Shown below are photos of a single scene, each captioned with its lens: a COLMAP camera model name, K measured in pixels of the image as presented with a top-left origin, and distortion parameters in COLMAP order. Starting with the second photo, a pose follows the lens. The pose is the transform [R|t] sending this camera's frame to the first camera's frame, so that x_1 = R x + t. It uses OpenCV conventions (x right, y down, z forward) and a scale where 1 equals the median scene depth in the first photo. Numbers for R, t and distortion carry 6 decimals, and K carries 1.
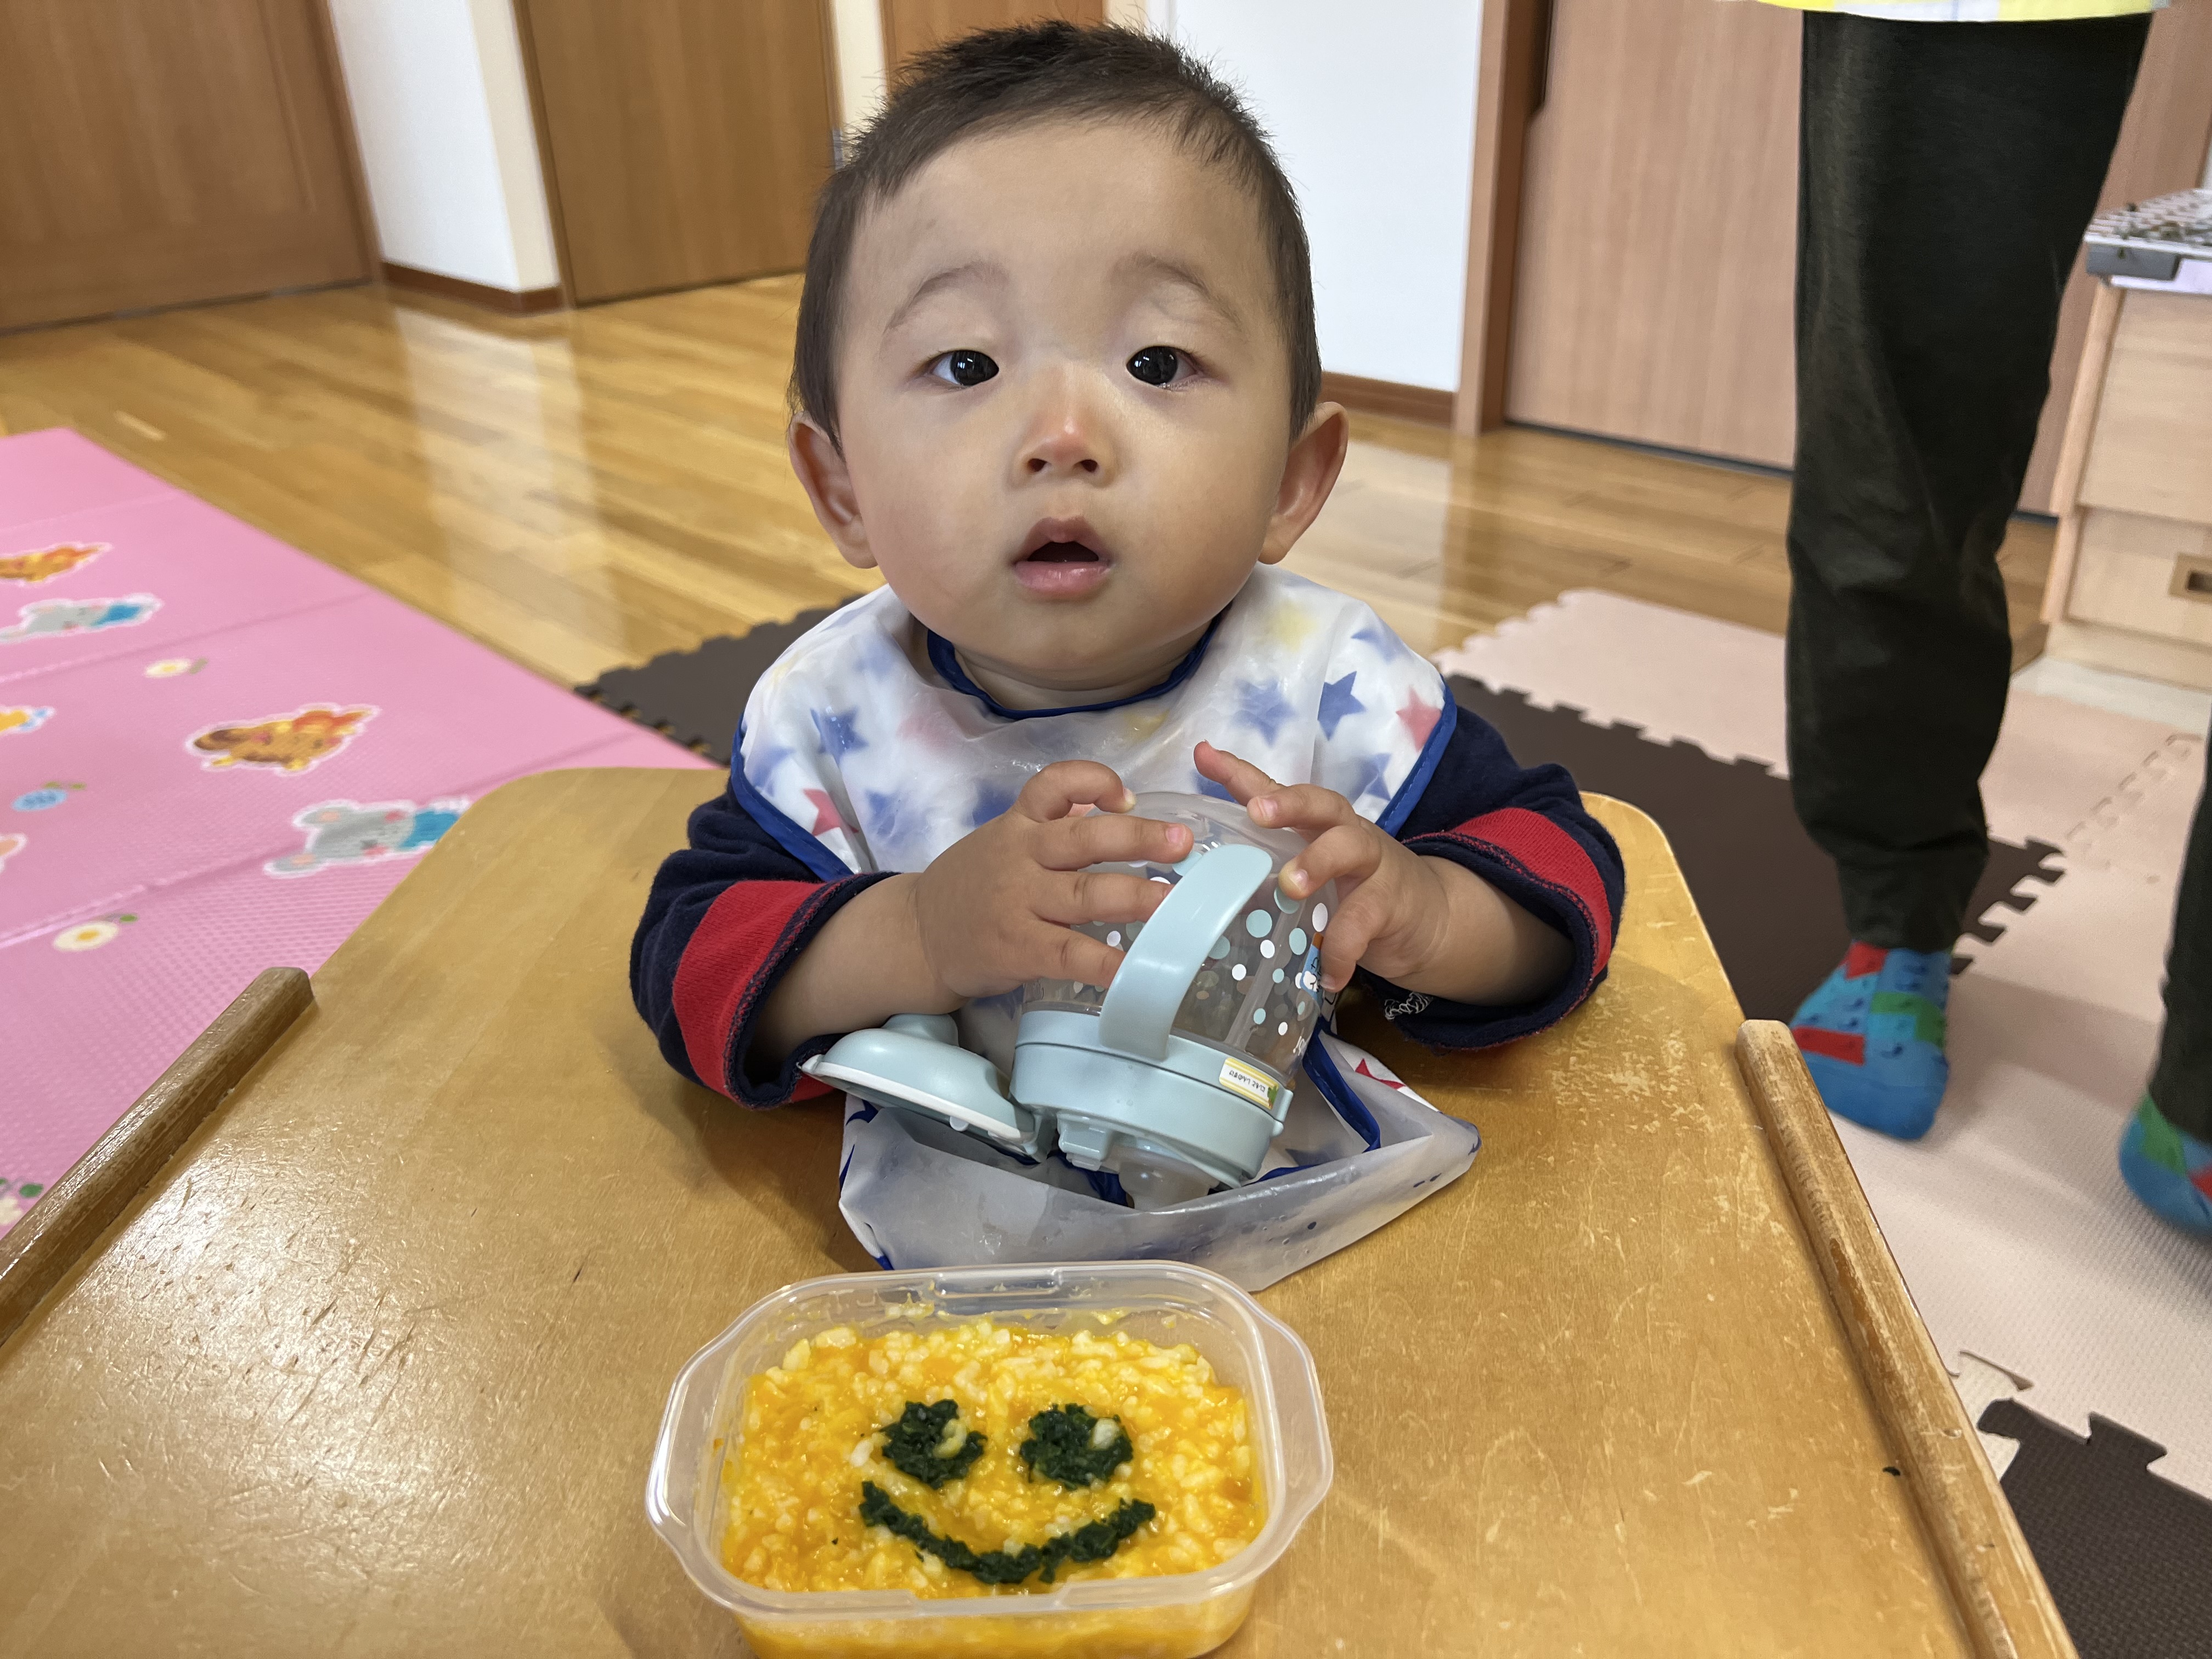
lens RADIAL K [[1682.8, 0, 1114.4], [0, 1682.8, 836.8], [0, 0, 1]] dist [0.007330, 0.005204]
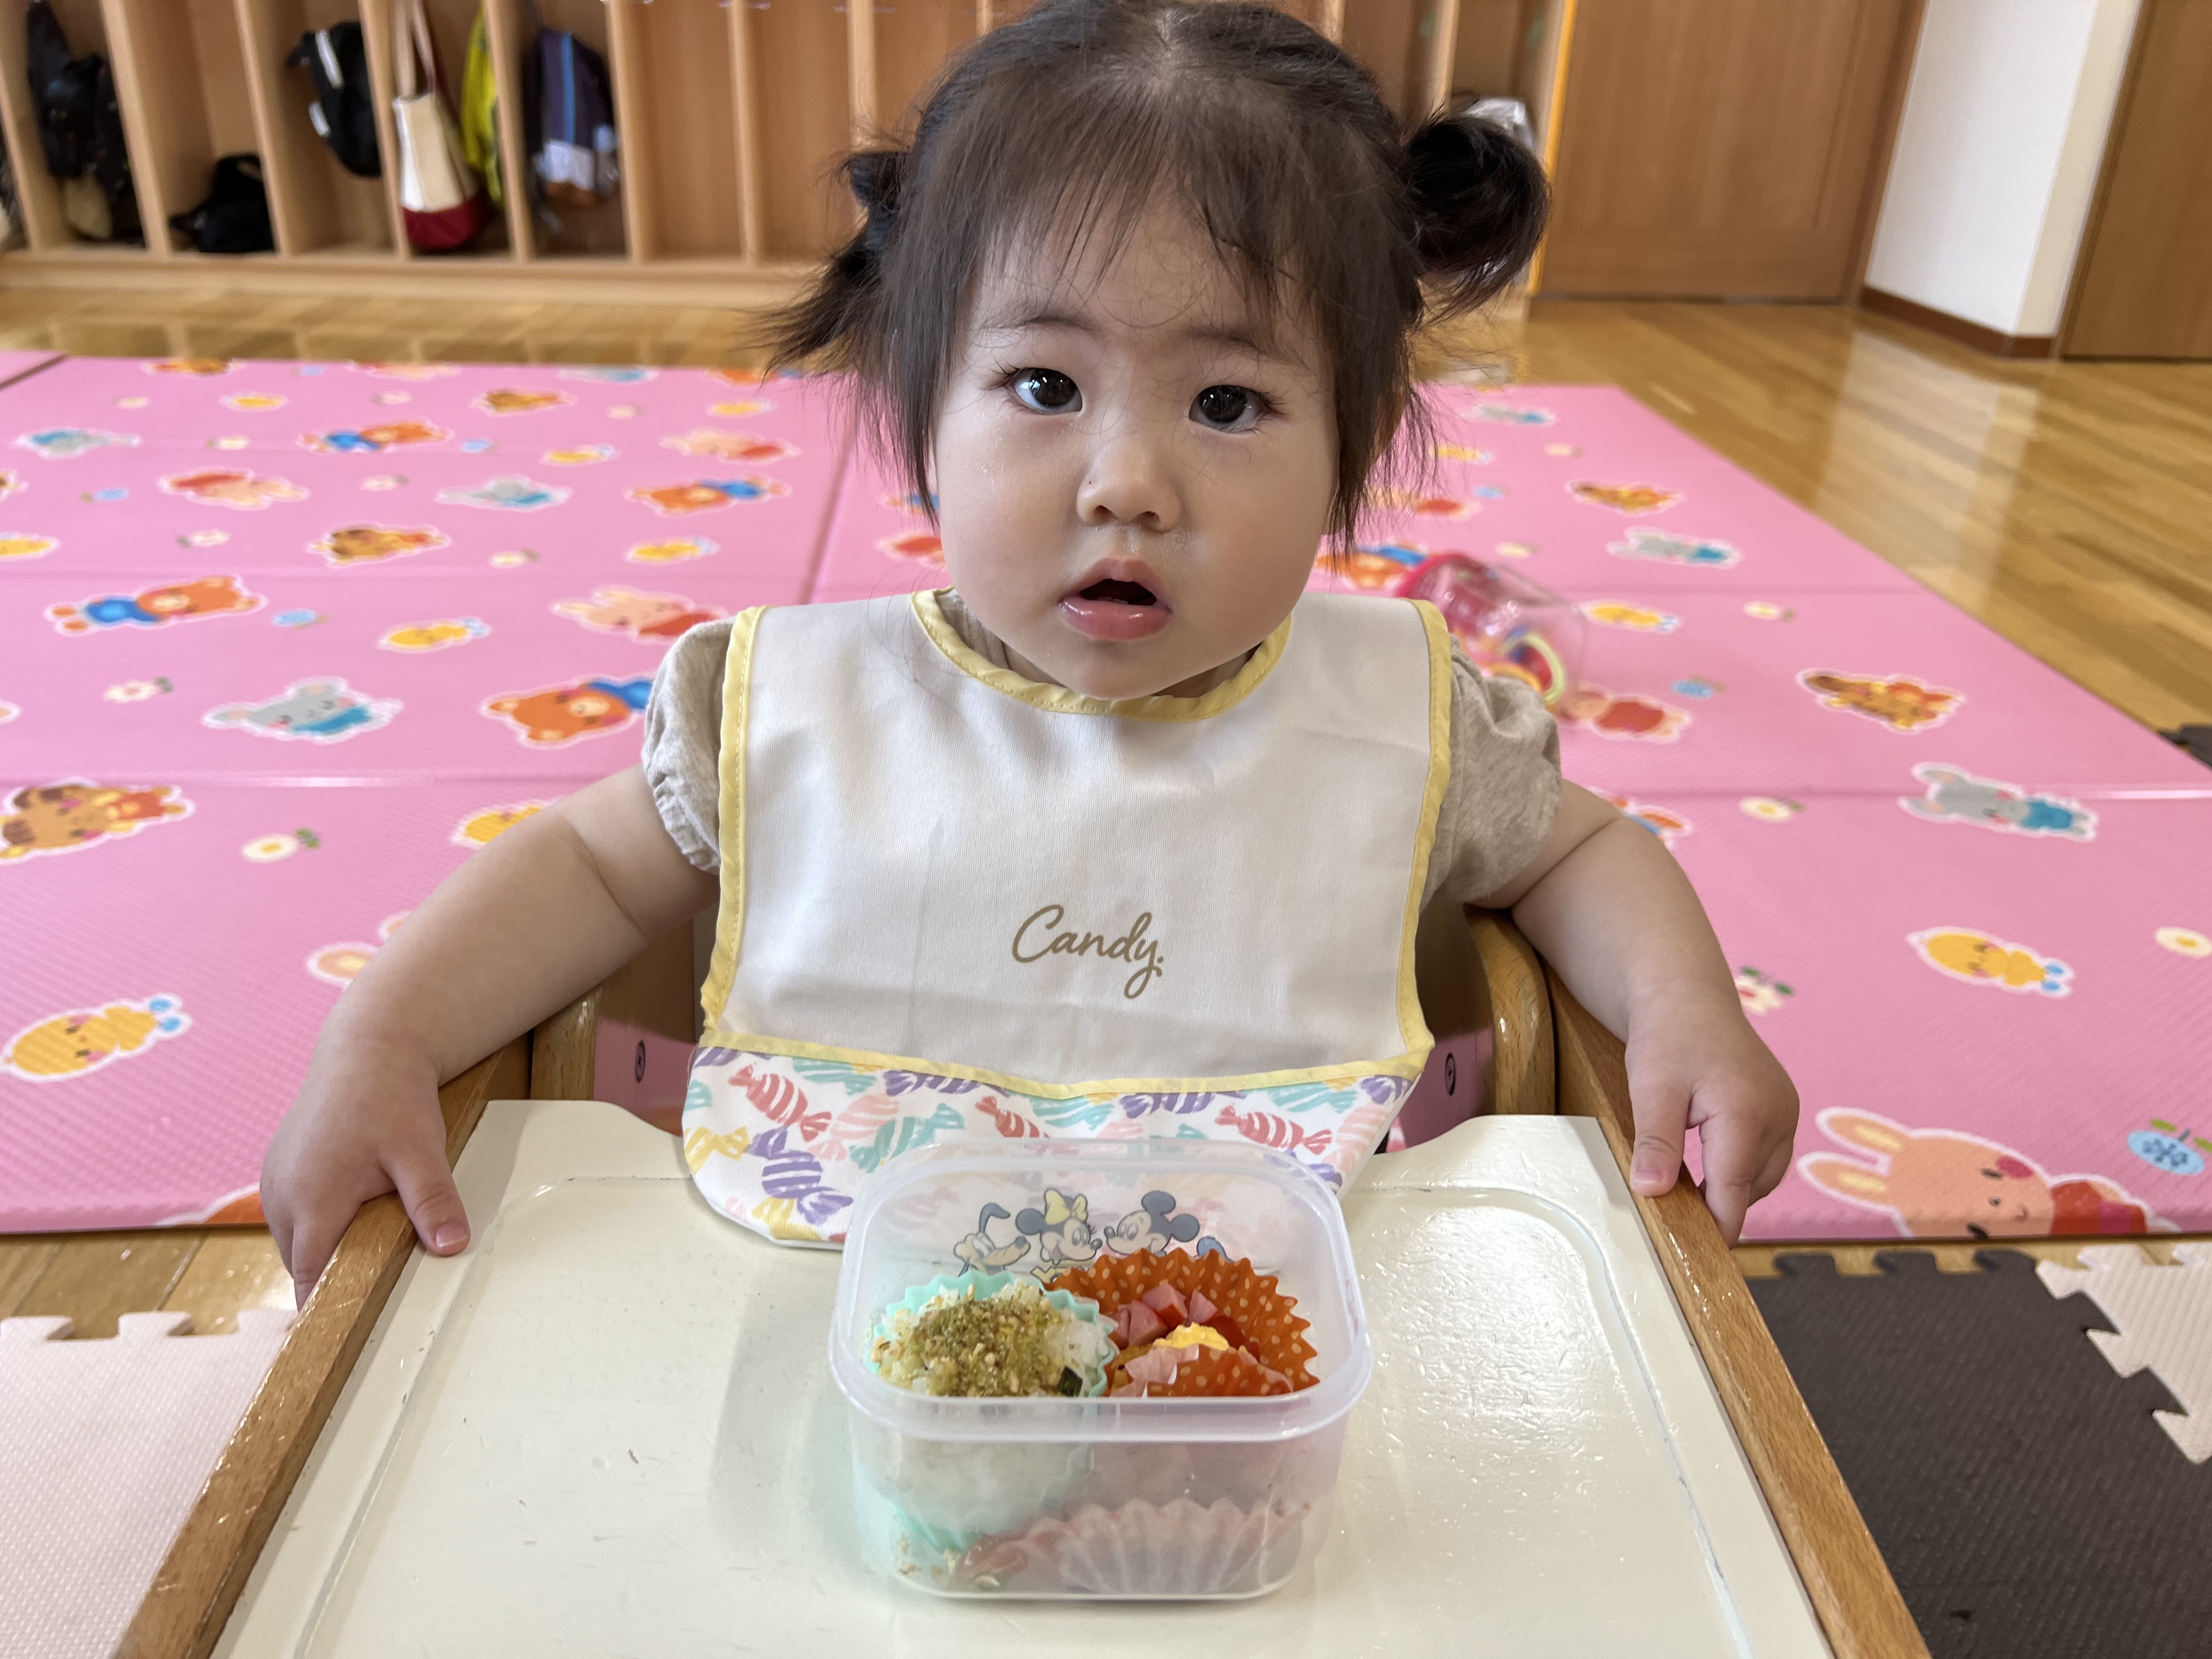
lens RADIAL K [[1682.8, 0, 1106.8], [0, 1682.8, 816.4], [0, 0, 1]] dist [0.007330, 0.005204]
pose [[0.756053, 0.330471, -0.564954, -0.199823], [-0.342947, 0.935214, 0.088105, 0.085560], [0.557469, 0.127138, 0.820405, -0.187111]]
